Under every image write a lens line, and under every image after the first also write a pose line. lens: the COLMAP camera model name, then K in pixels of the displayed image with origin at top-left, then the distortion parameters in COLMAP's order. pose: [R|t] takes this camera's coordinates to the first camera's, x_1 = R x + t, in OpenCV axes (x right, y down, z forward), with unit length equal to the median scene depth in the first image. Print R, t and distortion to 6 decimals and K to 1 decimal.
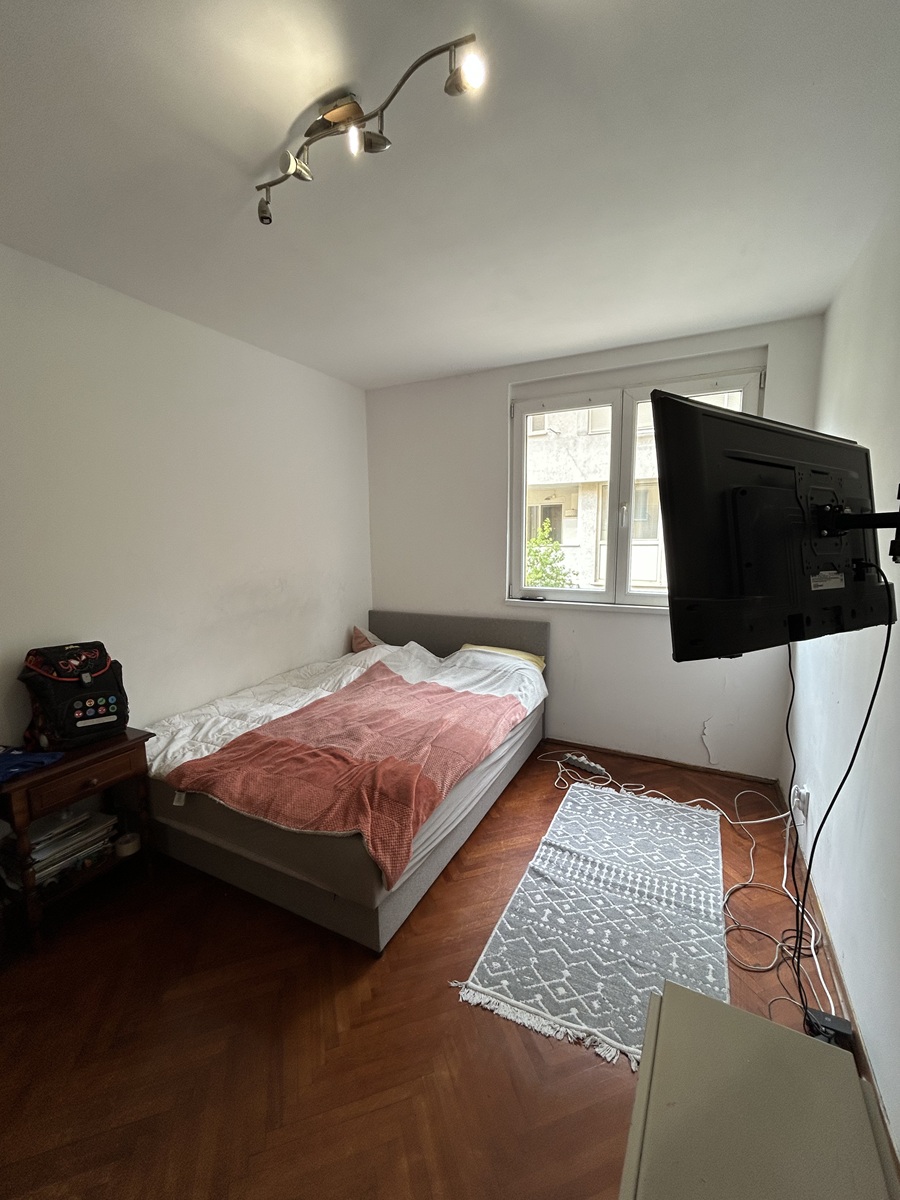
lens RADIAL K [[484.5, 0, 450.9], [0, 484.5, 600.7], [0, 0, 1]] dist [-0.007392, 0.003499]
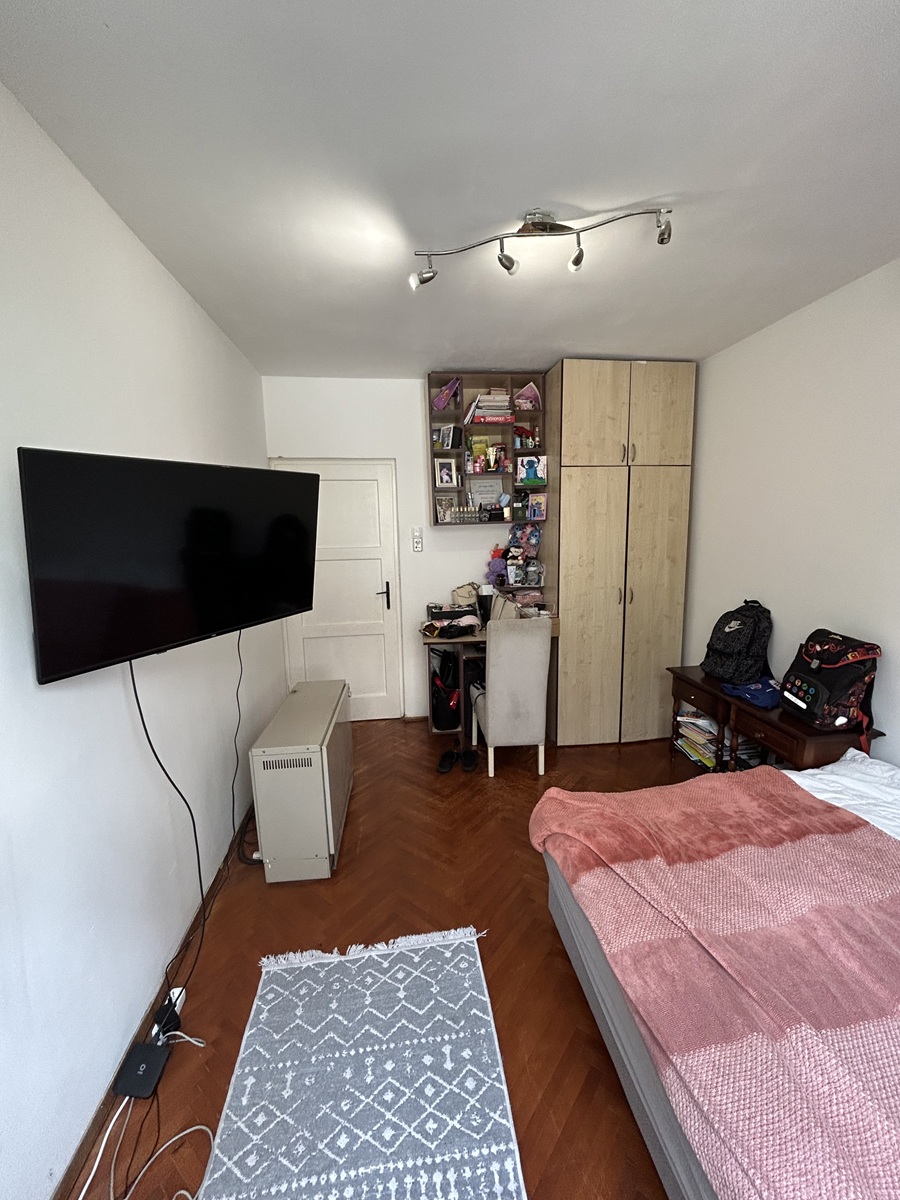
lens RADIAL K [[484.5, 0, 450.9], [0, 484.5, 600.7], [0, 0, 1]] dist [-0.007392, 0.003499]
pose [[-0.826956, 0.112169, -0.550965, 0.577804], [-0.047297, 0.962549, 0.266951, -0.260313], [0.560274, 0.246816, -0.790680, 1.553832]]
